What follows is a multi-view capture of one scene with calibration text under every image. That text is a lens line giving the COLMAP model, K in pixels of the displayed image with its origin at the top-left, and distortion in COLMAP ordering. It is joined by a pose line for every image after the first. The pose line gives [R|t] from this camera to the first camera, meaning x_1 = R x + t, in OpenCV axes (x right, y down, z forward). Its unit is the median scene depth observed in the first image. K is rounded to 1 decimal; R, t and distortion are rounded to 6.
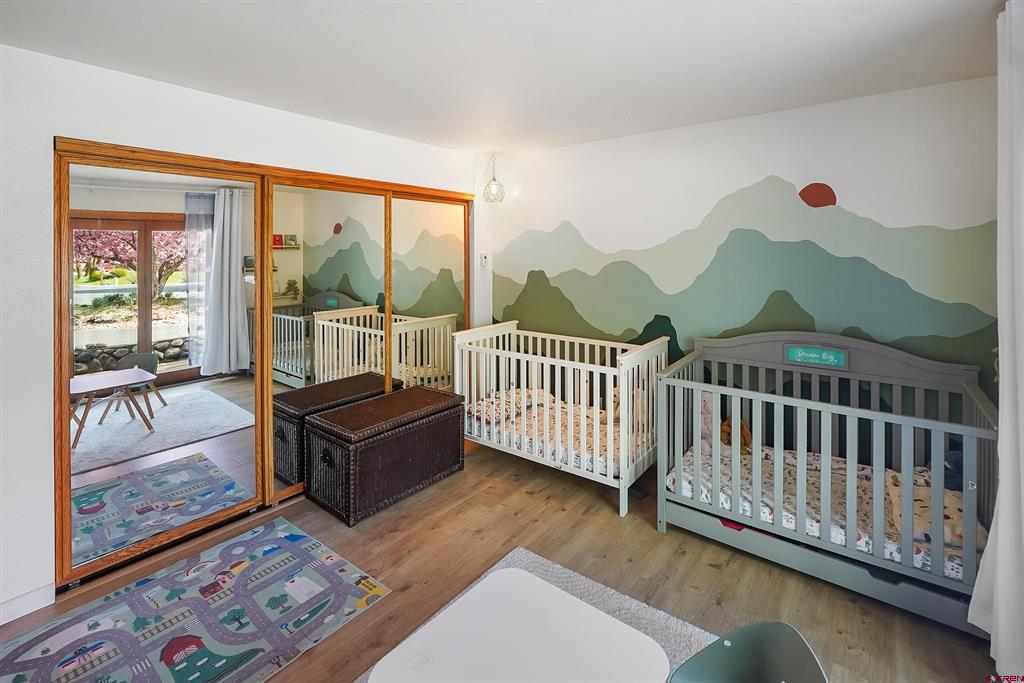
lens RADIAL K [[467.6, 0, 512.2], [0, 467.6, 256.4], [0, 0, 1]] dist [-0.012451, 0.000777]
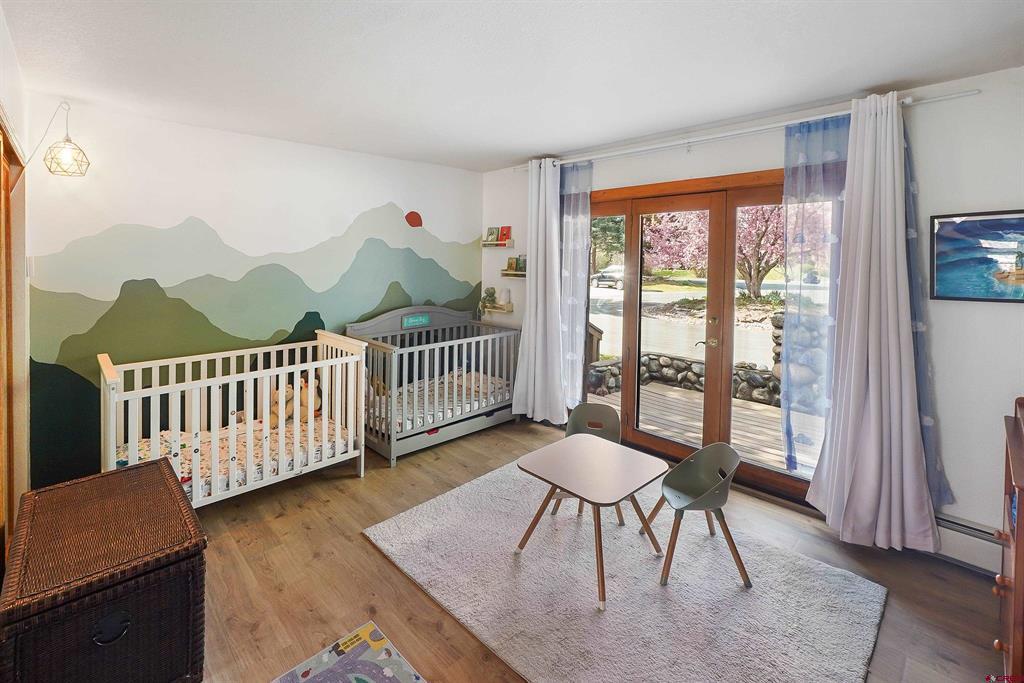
lens RADIAL K [[455.5, 0, 511.5], [0, 455.5, 279.2], [0, 0, 1]] dist [-0.015514, 0.000391]
pose [[0.129062, -0.047916, 0.990478, -0.831075], [0.005183, 0.998851, 0.047645, -0.000429], [-0.991623, -0.001015, 0.129162, 0.467170]]
